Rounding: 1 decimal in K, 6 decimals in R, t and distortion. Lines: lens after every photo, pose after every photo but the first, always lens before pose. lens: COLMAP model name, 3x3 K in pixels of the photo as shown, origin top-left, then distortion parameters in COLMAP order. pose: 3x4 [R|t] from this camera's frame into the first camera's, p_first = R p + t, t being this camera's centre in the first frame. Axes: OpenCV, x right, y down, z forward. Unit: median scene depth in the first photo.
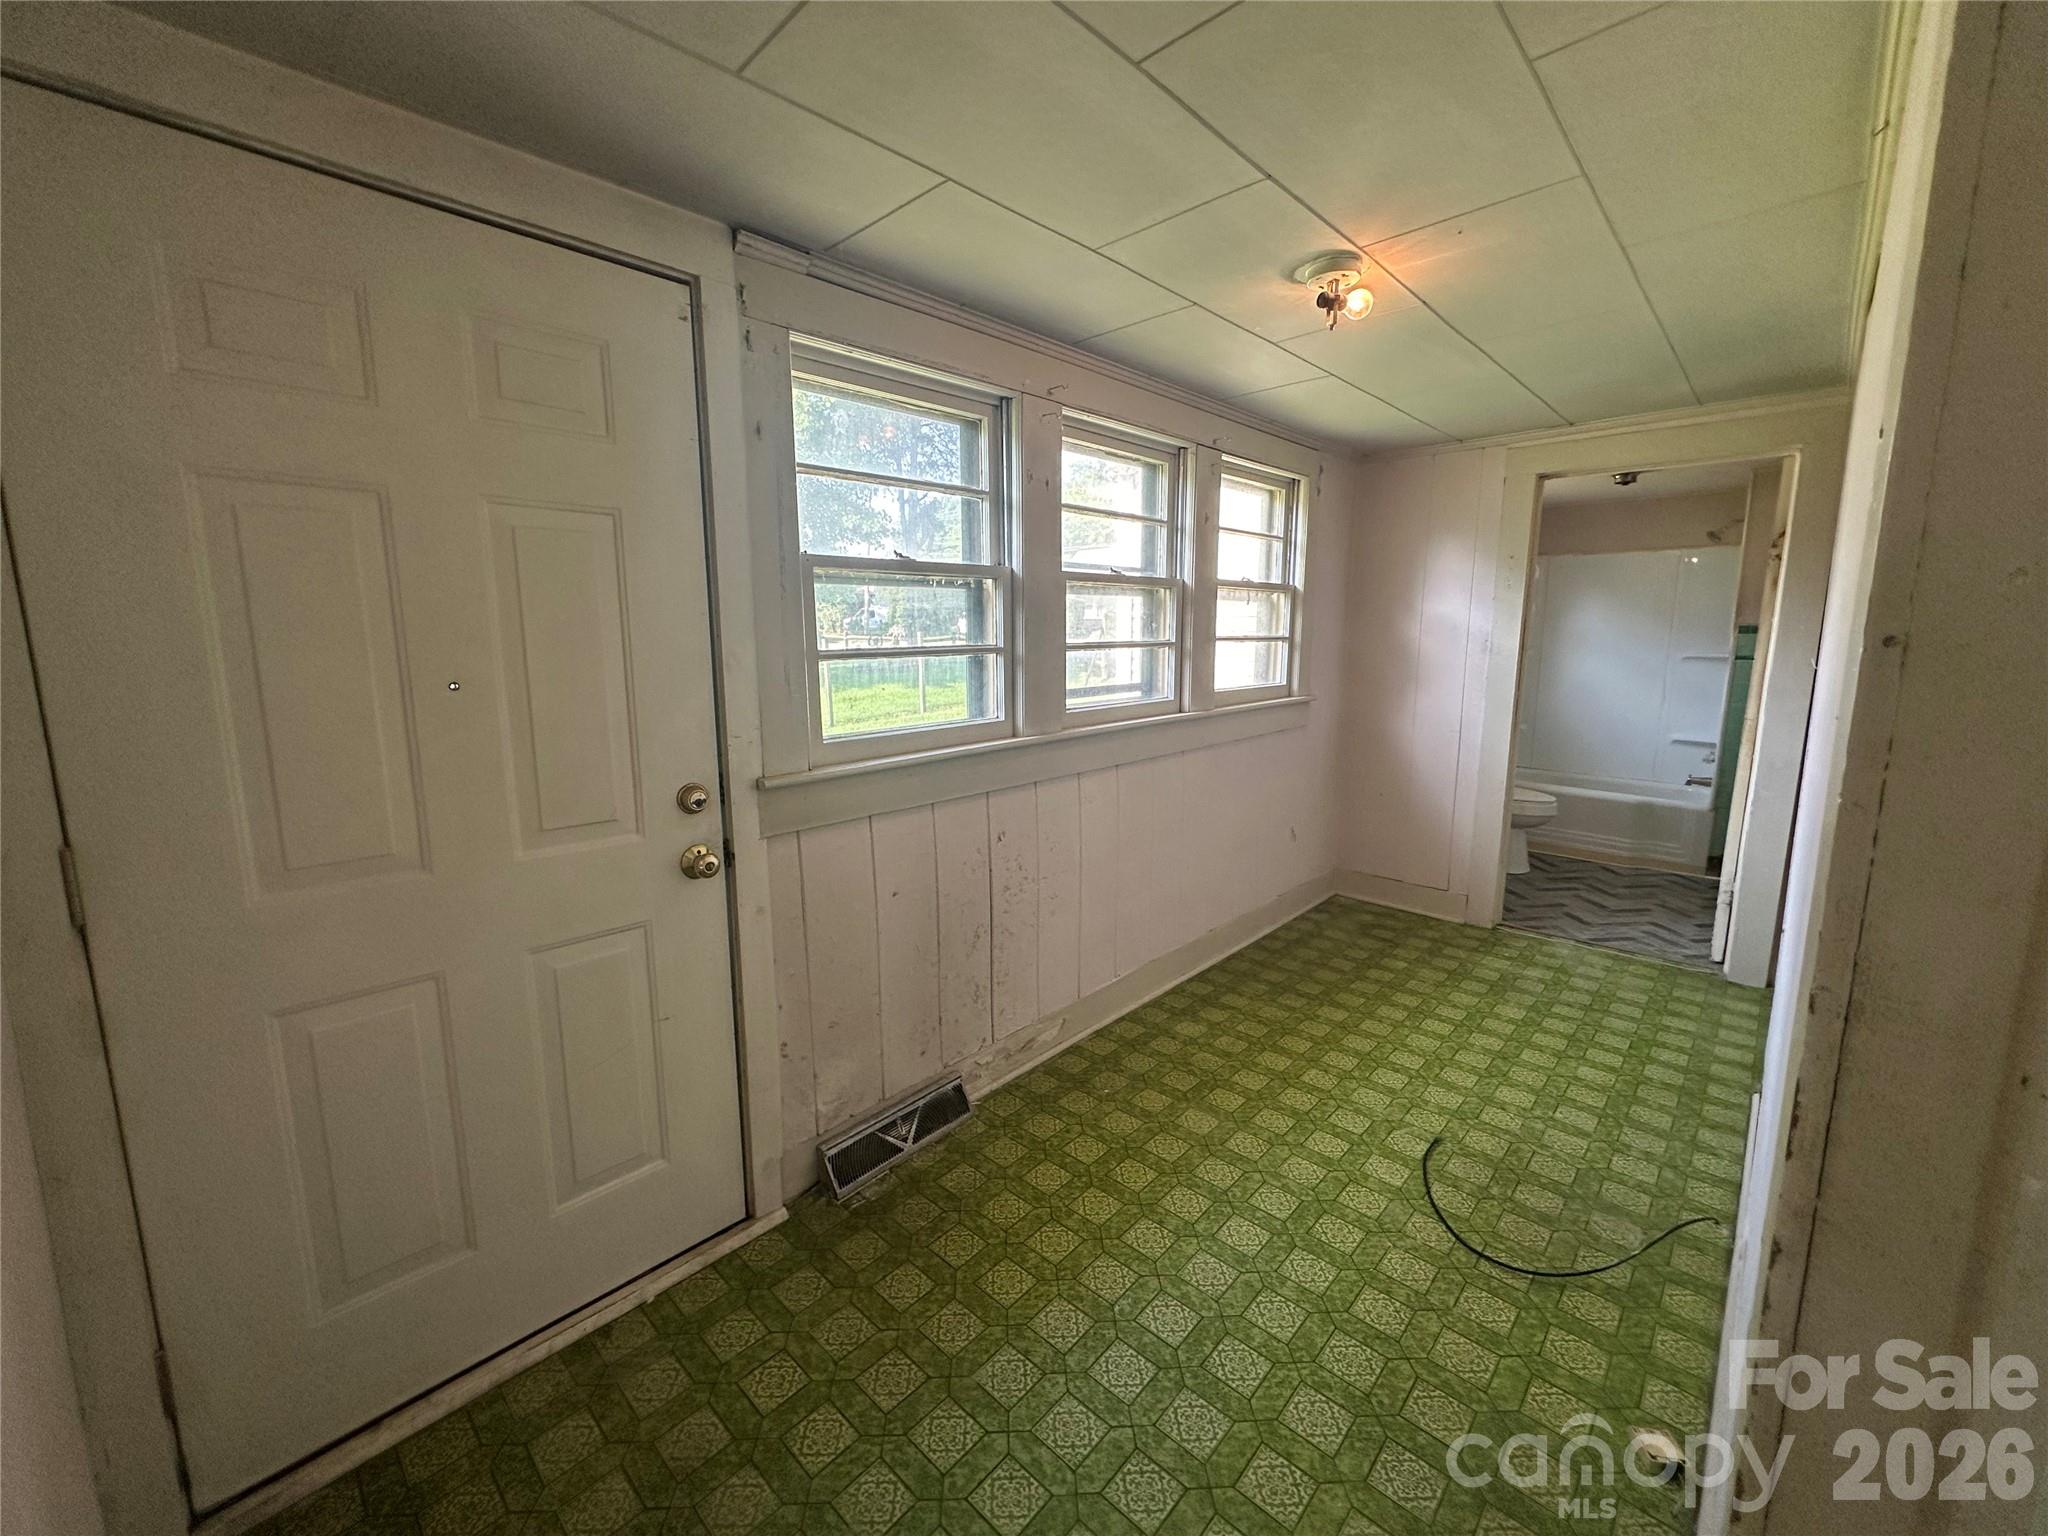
lens RADIAL K [[823.3, 0, 1025.5], [0, 823.3, 762.5], [0, 0, 1]] dist [0.008330, 0.000273]
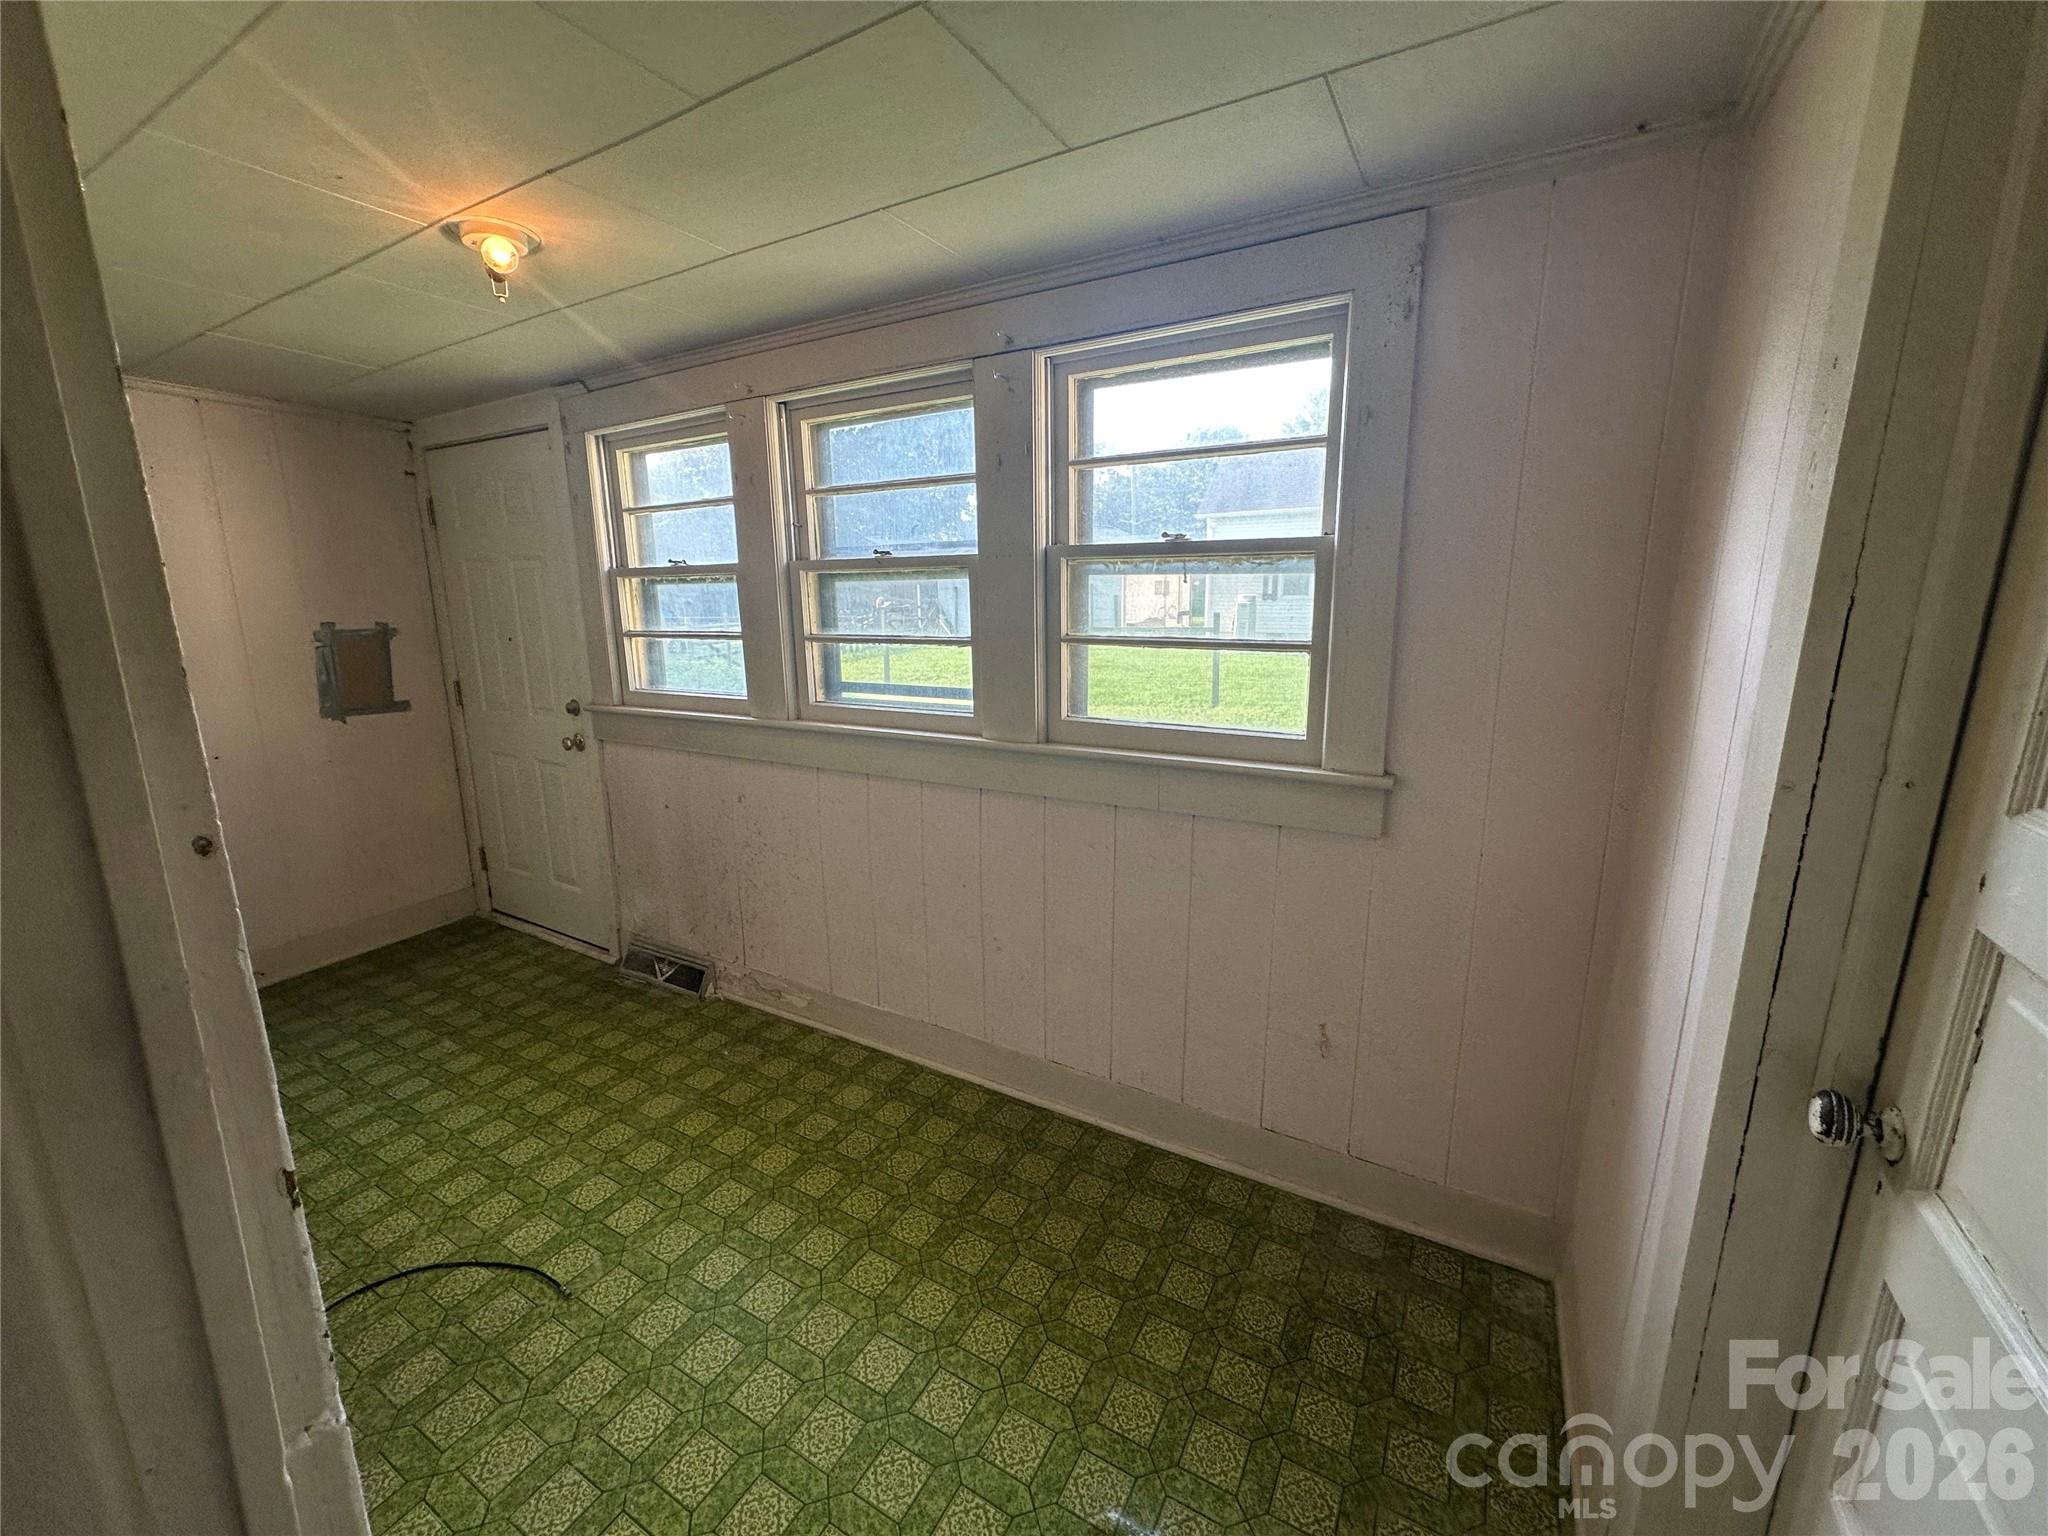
lens RADIAL K [[813.9, 0, 1024.0], [0, 813.9, 768.0], [0, 0, 1]] dist [-0.001052, 0.000153]
pose [[0.225390, 0.207111, -0.952000, 1.090020], [-0.149320, 0.972942, 0.176315, -0.203001], [0.962758, 0.102413, 0.250217, 1.041605]]
